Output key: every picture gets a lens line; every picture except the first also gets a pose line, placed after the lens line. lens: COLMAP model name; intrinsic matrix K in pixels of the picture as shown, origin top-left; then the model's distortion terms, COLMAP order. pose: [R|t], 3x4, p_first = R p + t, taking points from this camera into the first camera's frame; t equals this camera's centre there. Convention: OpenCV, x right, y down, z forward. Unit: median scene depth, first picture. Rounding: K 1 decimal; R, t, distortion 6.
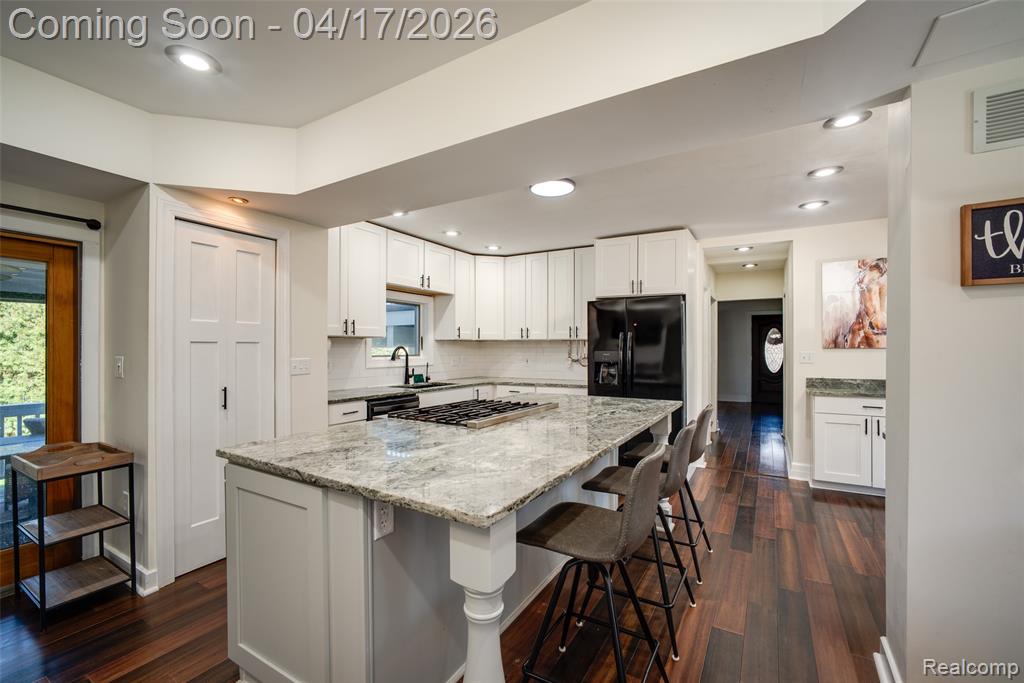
lens RADIAL K [[428.6, 0, 507.5], [0, 428.6, 344.2], [0, 0, 1]] dist [-0.013017, 0.003758]
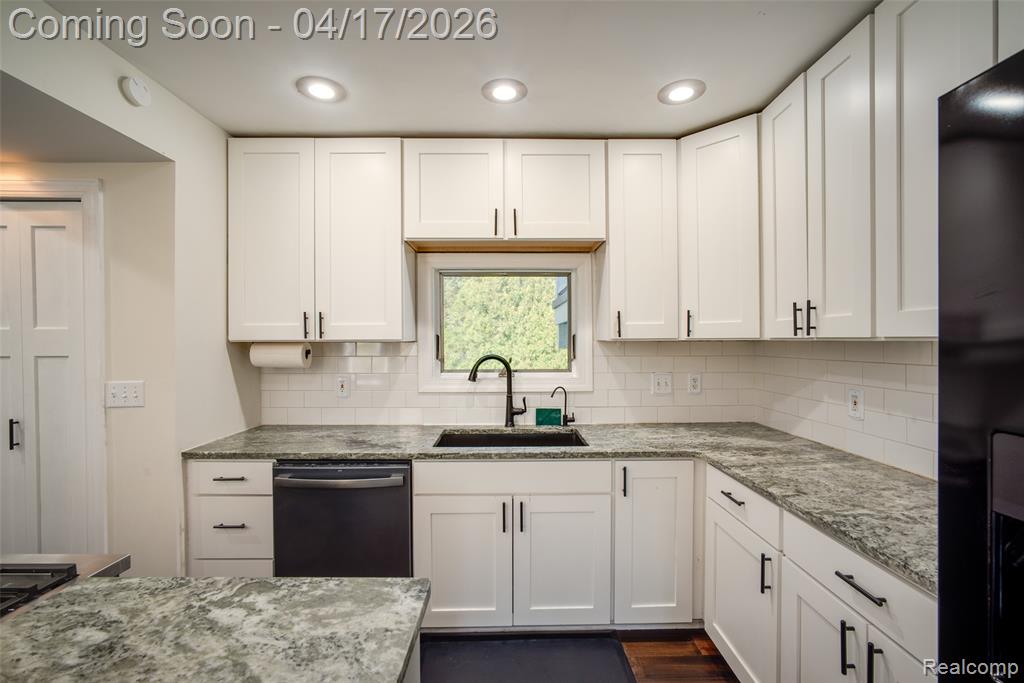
lens RADIAL K [[428.6, 0, 510.7], [0, 428.6, 345.2], [0, 0, 1]] dist [-0.013017, 0.003758]
pose [[0.531229, 0.005608, -0.847210, 0.222264], [0.011119, 0.999846, 0.013590, -0.014243], [0.847155, -0.016639, 0.531084, 0.750801]]
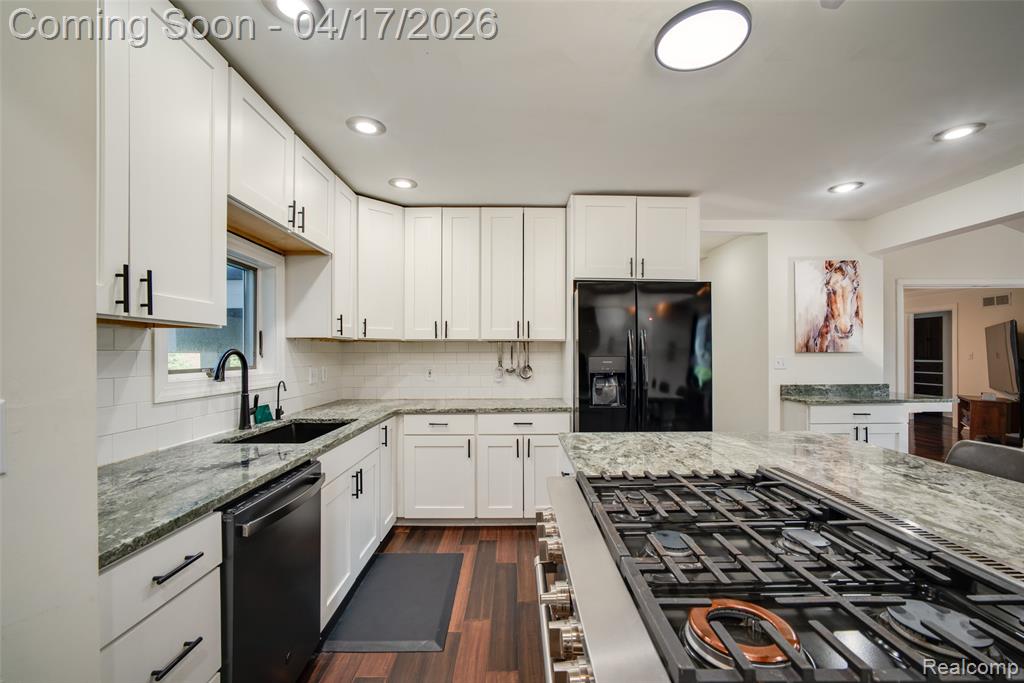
lens RADIAL K [[428.6, 0, 505.0], [0, 428.6, 350.1], [0, 0, 1]] dist [-0.013017, 0.003758]
pose [[0.858559, 0.002700, 0.512708, -0.239514], [-0.002616, 0.999996, -0.000886, 0.005800], [-0.512709, -0.000581, 0.858562, 0.463832]]
